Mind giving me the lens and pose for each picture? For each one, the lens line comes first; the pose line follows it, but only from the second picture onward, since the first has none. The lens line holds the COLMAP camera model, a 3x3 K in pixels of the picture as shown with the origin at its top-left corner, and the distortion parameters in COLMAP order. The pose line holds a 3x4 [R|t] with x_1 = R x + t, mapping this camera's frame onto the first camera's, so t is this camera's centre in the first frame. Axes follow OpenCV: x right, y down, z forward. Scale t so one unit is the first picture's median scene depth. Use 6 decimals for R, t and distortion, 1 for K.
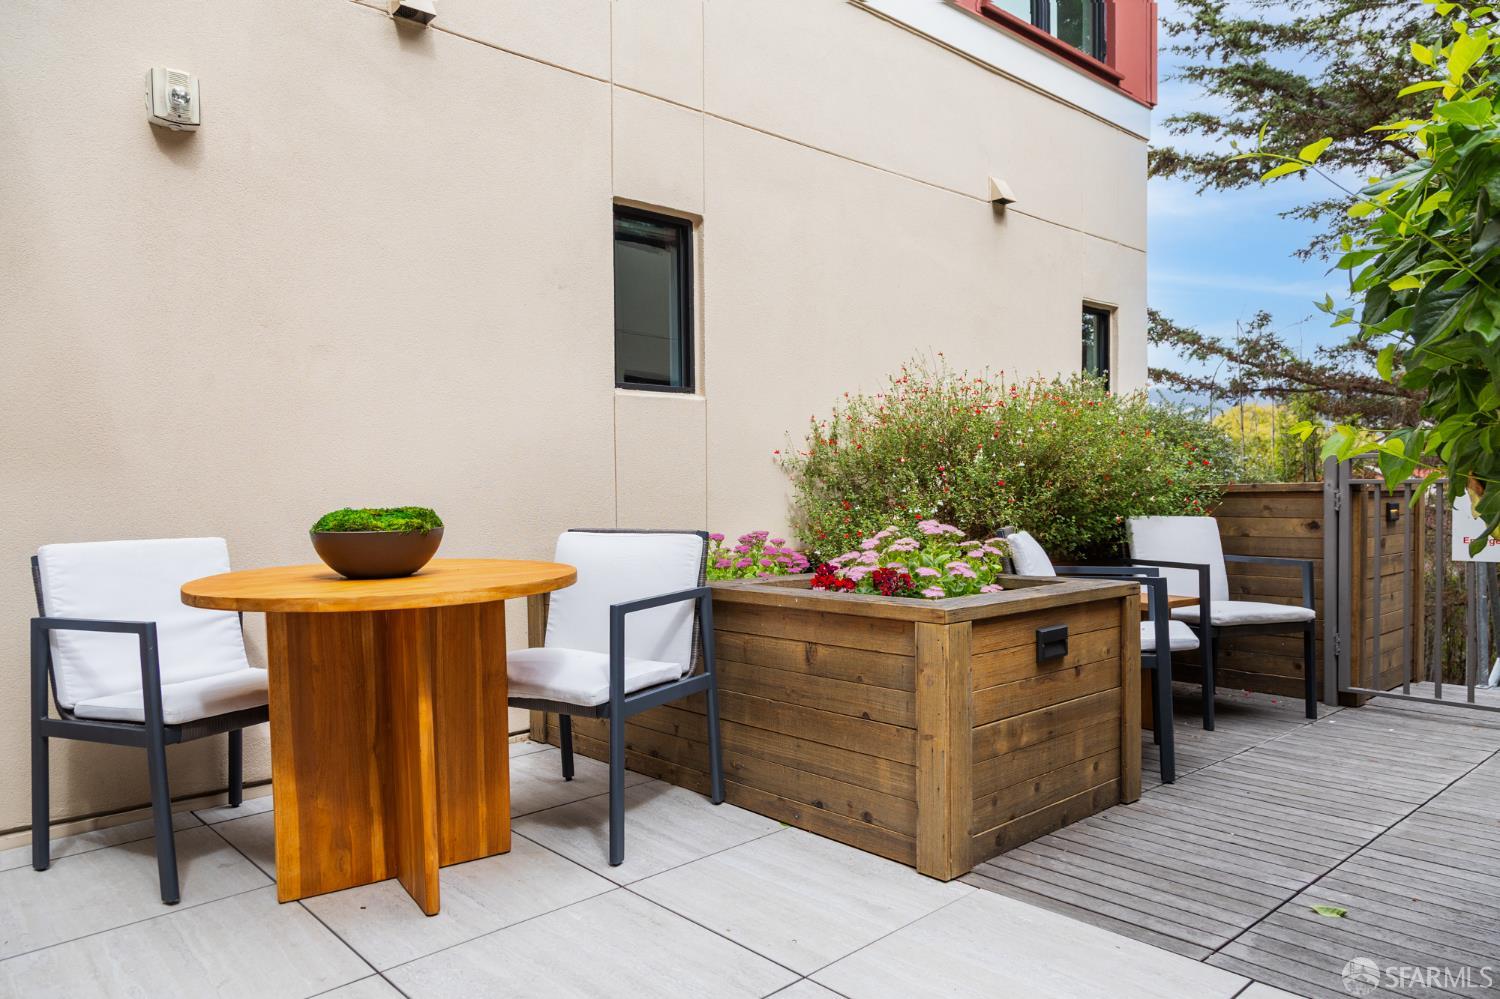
lens RADIAL K [[997.0, 0, 740.9], [0, 997.0, 512.9], [0, 0, 1]] dist [0.002189, 0.002713]
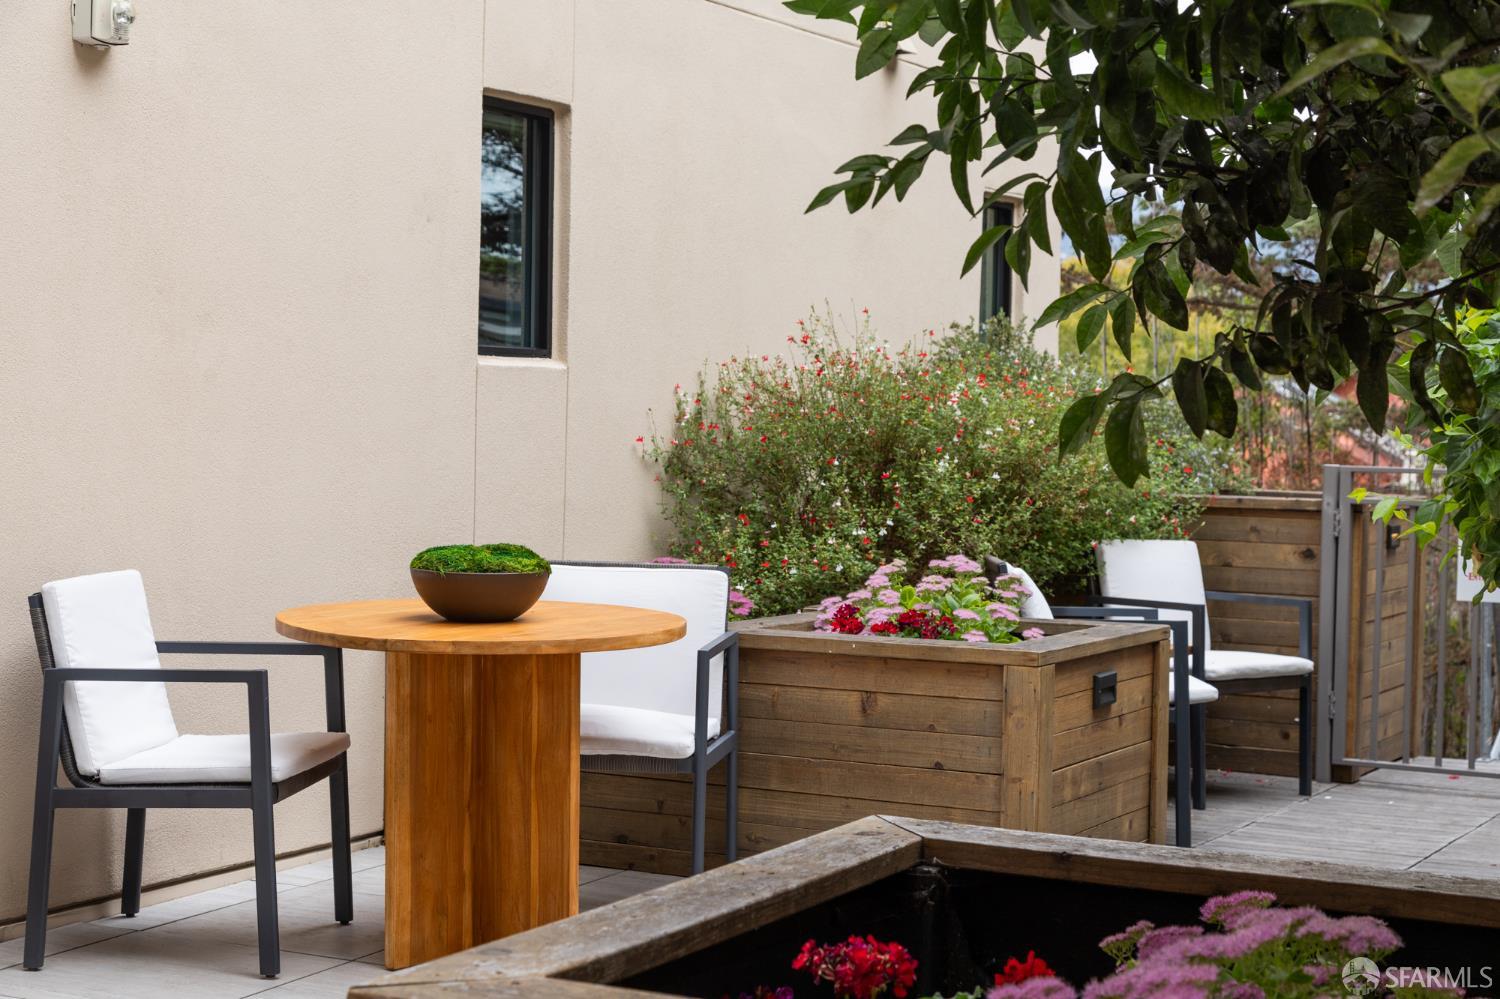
lens RADIAL K [[2614.9, 0, 751.7], [0, 2614.9, 497.5], [0, 0, 1]] dist [-0.002972, 0.000000]
pose [[0.936117, 0.015970, 0.351327, -0.757754], [-0.021800, 0.999682, 0.012645, -0.065782], [-0.351013, -0.019496, 0.936168, -1.041776]]
